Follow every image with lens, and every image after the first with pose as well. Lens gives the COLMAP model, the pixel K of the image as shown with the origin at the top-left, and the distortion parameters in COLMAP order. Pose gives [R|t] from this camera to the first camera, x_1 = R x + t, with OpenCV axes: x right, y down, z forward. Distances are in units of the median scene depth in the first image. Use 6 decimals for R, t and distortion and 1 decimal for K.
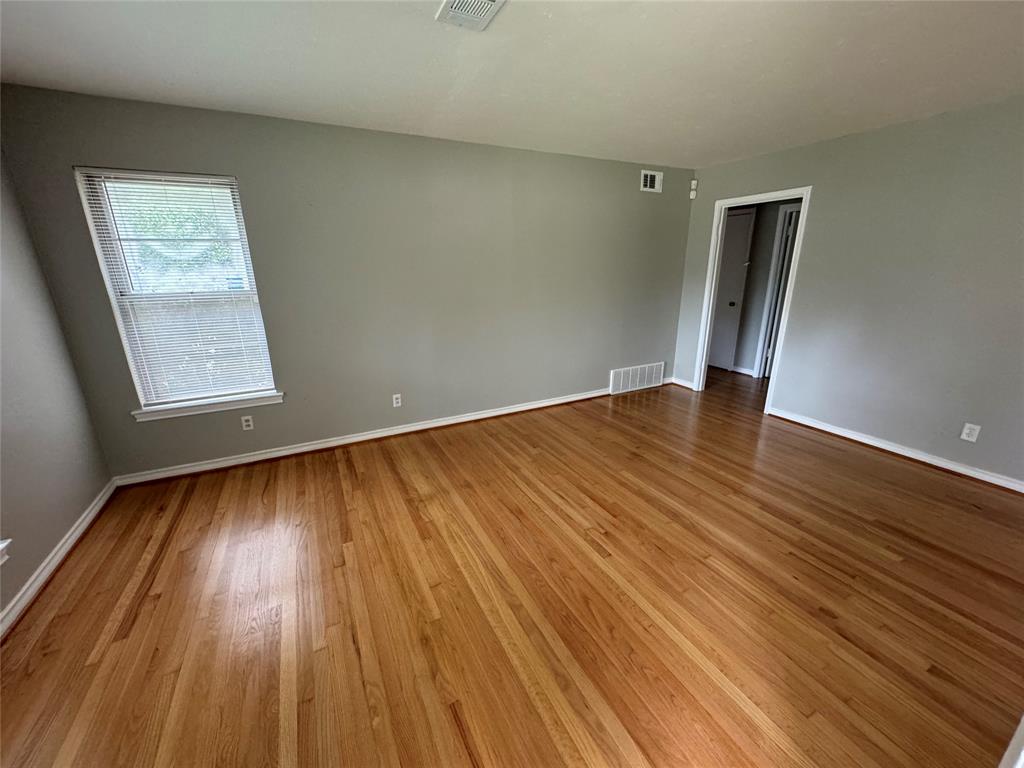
lens RADIAL K [[408.0, 0, 512.0], [0, 408.0, 384.0], [0, 0, 1]] dist [-0.002367, -0.000441]
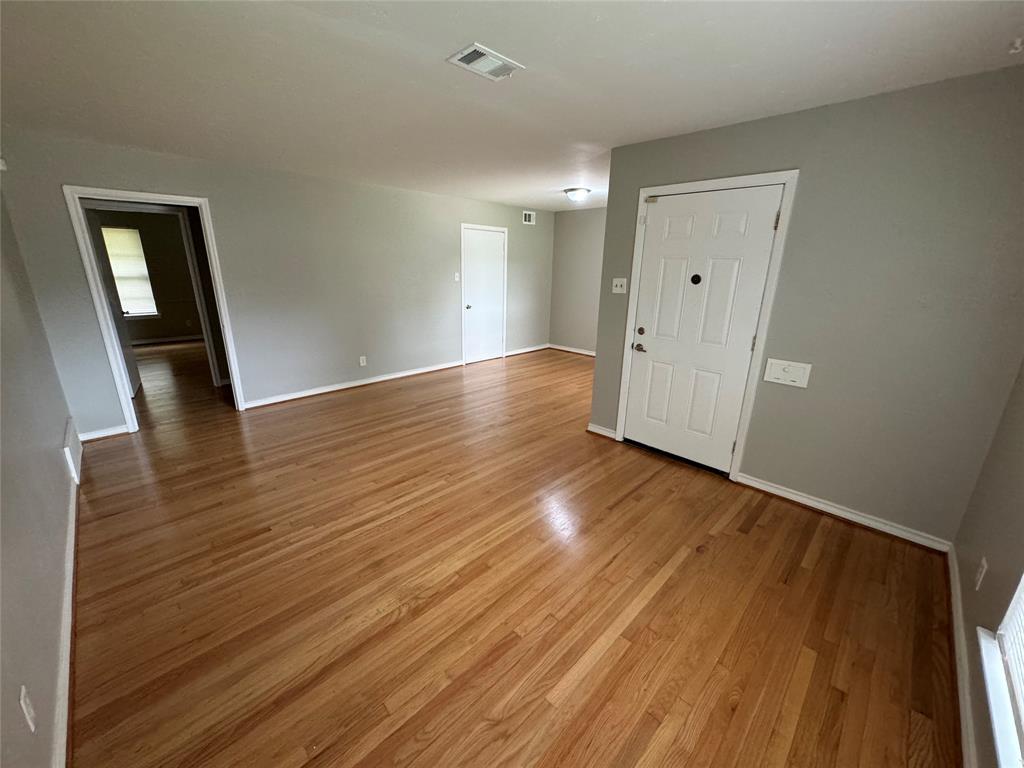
lens RADIAL K [[408.0, 0, 512.0], [0, 408.0, 384.0], [0, 0, 1]] dist [-0.002367, -0.000441]
pose [[-0.310430, -0.262190, 0.913723, -0.873376], [0.263428, 0.899838, 0.347703, -0.277254], [-0.913367, 0.348638, -0.210269, 0.893880]]
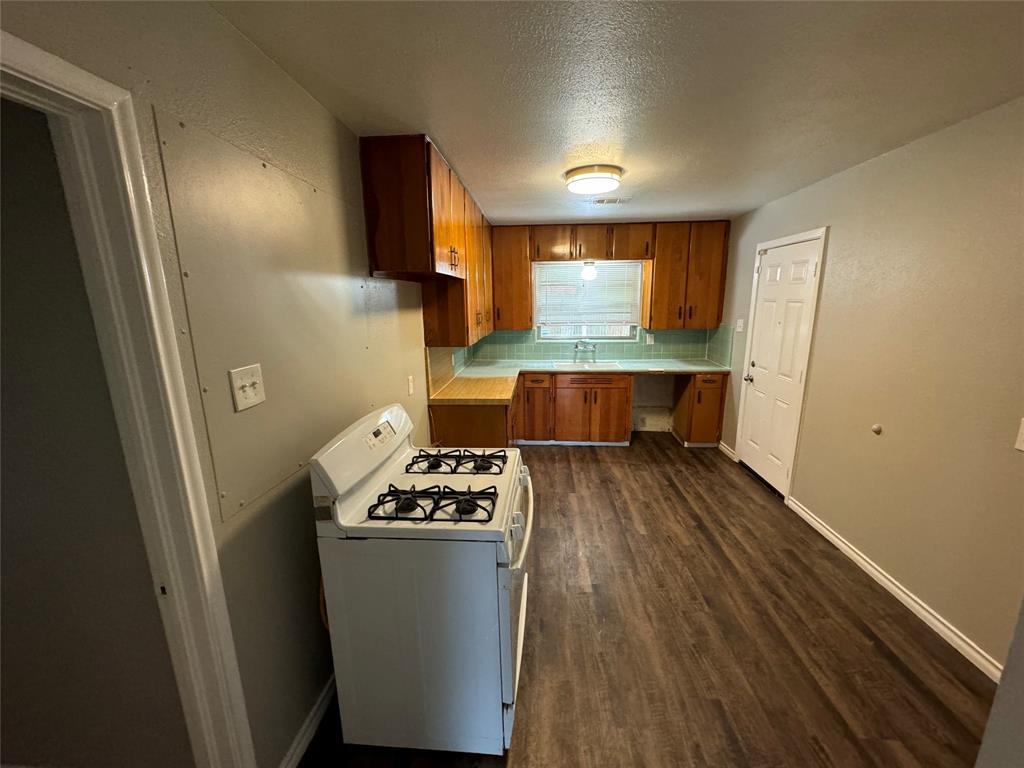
lens RADIAL K [[408.0, 0, 512.0], [0, 408.0, 384.0], [0, 0, 1]] dist [-0.002367, -0.000441]
pose [[0.518228, -0.160846, 0.839981, -1.468971], [0.253100, 0.967005, 0.029019, -0.061000], [-0.816933, 0.197561, 0.541839, 0.108938]]
